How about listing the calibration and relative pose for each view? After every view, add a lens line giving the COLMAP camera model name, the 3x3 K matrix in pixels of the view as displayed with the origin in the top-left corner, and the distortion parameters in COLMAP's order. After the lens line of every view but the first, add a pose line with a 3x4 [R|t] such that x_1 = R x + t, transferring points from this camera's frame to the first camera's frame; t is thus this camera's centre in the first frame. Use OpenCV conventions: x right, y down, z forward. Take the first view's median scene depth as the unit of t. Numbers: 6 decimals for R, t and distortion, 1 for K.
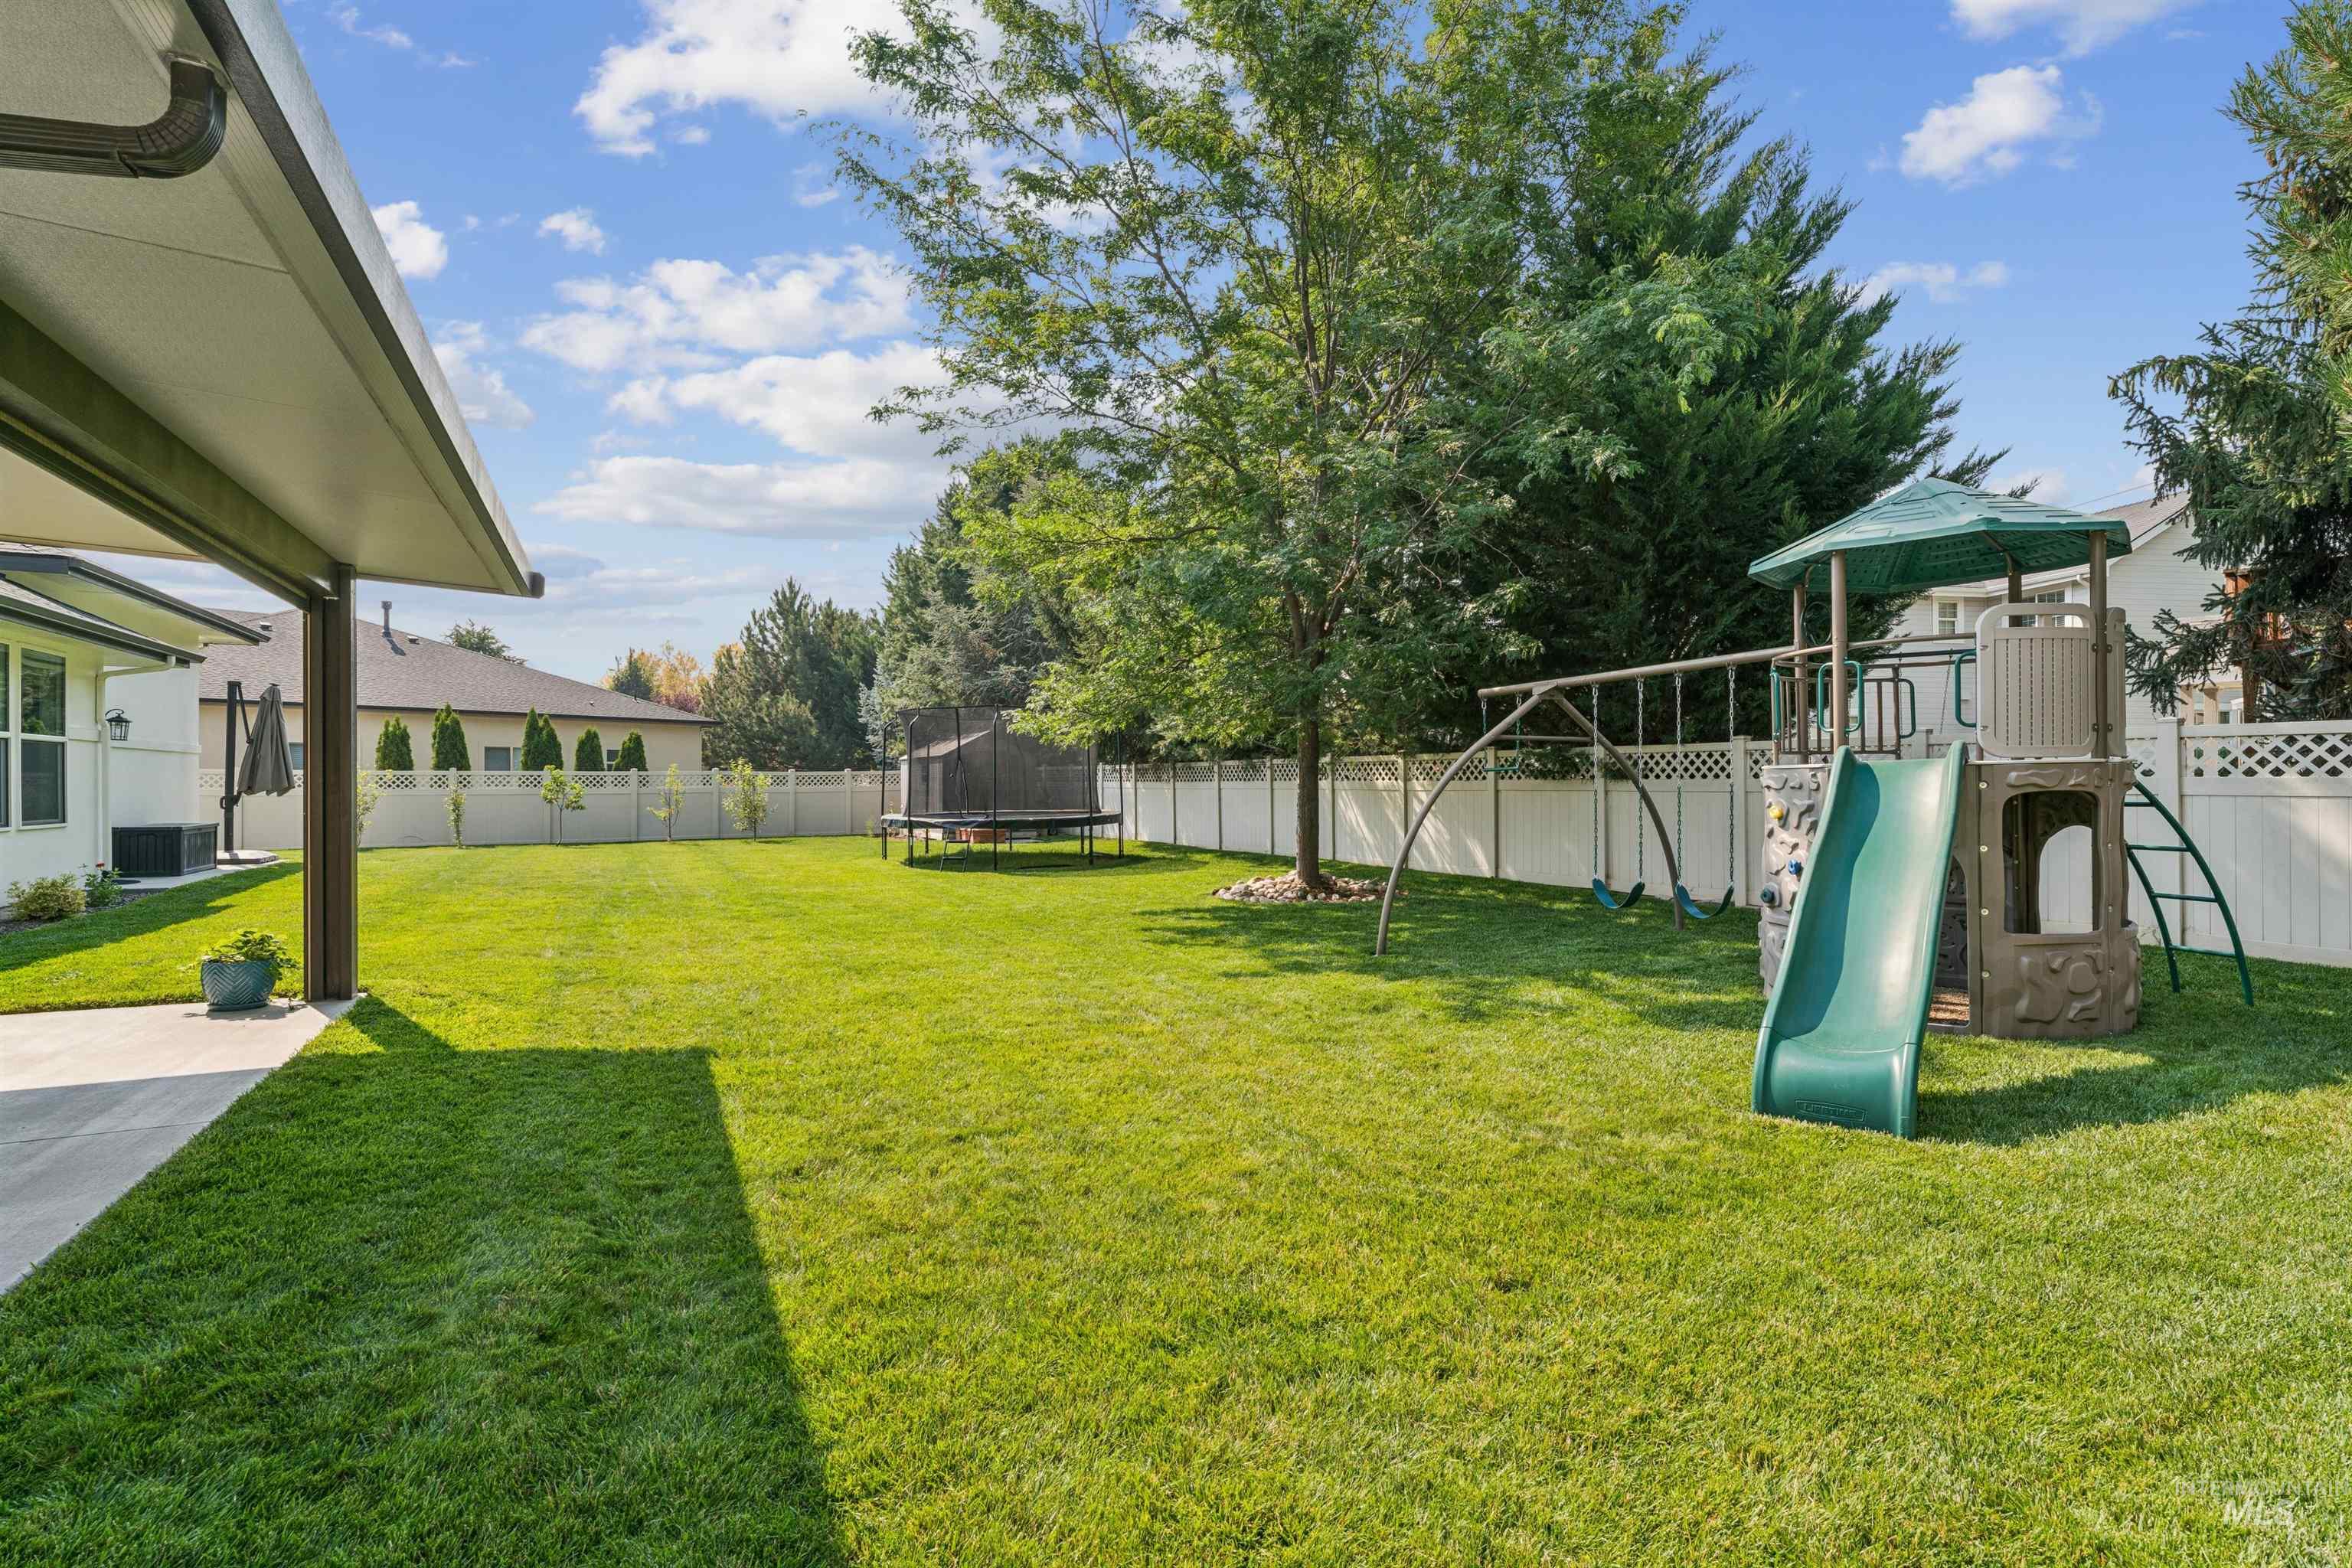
lens RADIAL K [[1103.2, 0, 1176.0], [0, 1103.2, 784.0], [0, 0, 1]] dist [-0.004289, -0.000318]
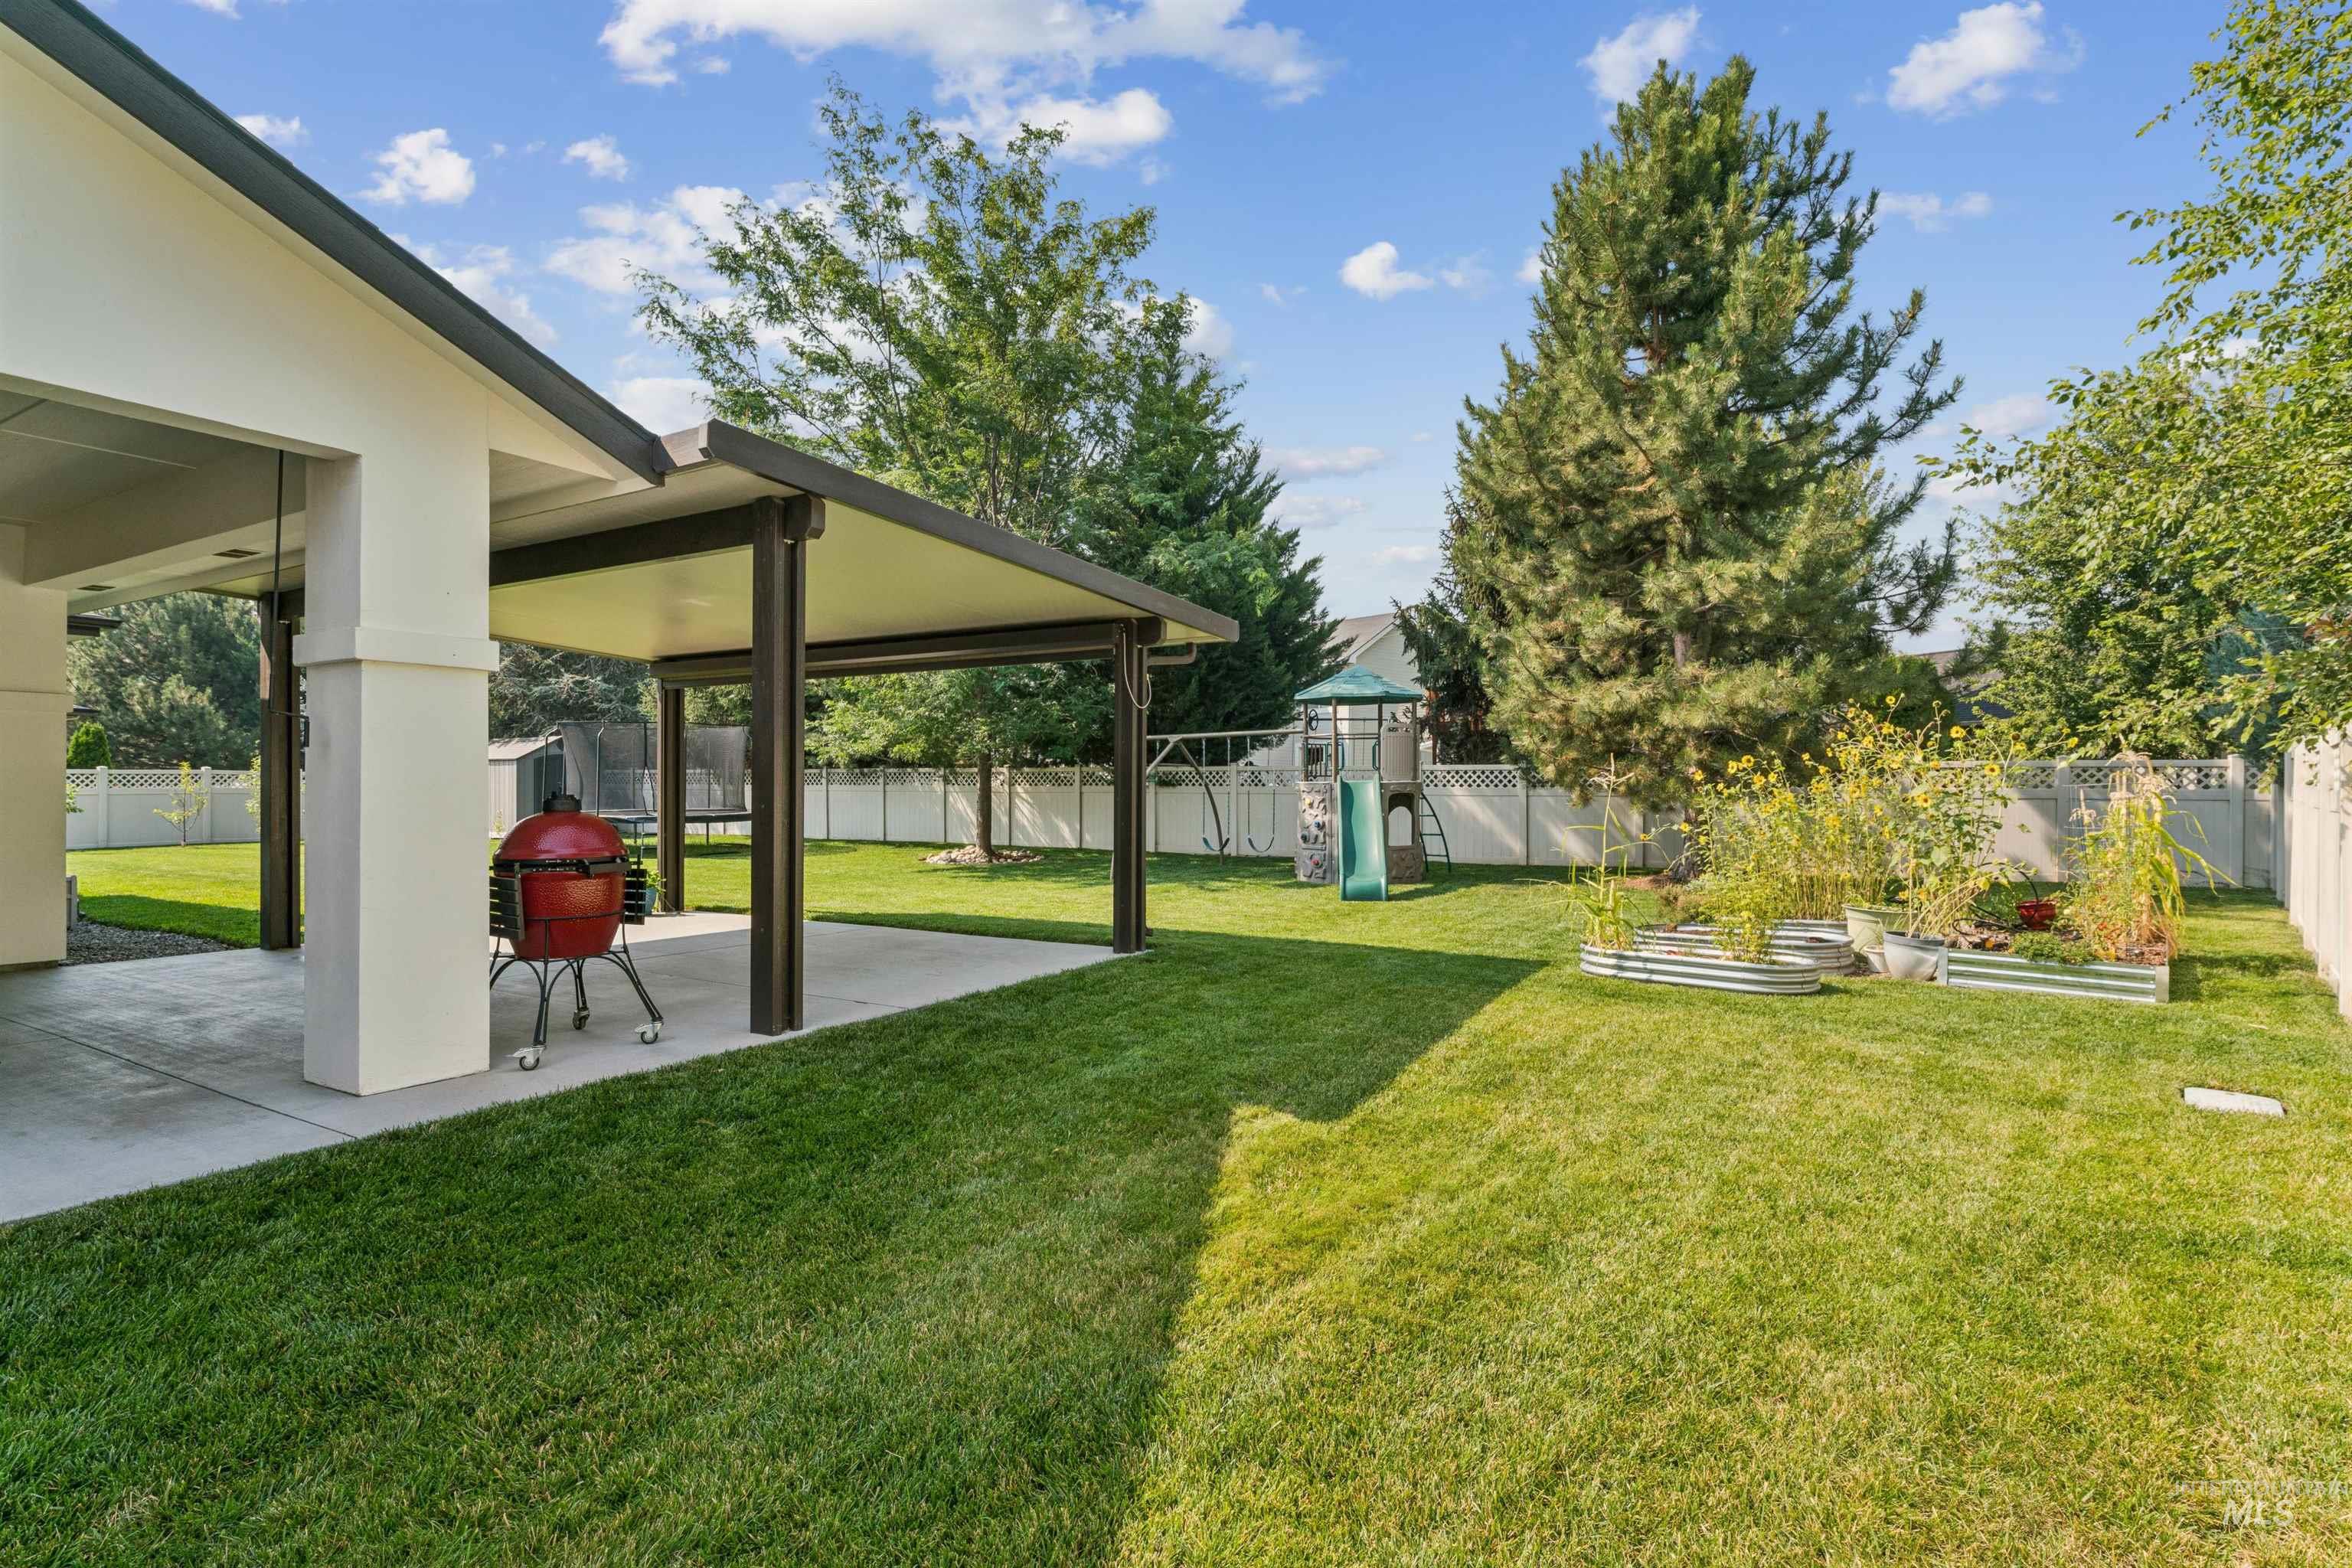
lens RADIAL K [[1097.8, 0, 1176.0], [0, 1097.8, 784.0], [0, 0, 1]] dist [0.000501, -0.000025]
pose [[0.837558, 0.005255, 0.546323, -0.612031], [-0.004481, 0.999986, -0.002748, -0.003458], [-0.546330, -0.000146, 0.837570, -0.513028]]
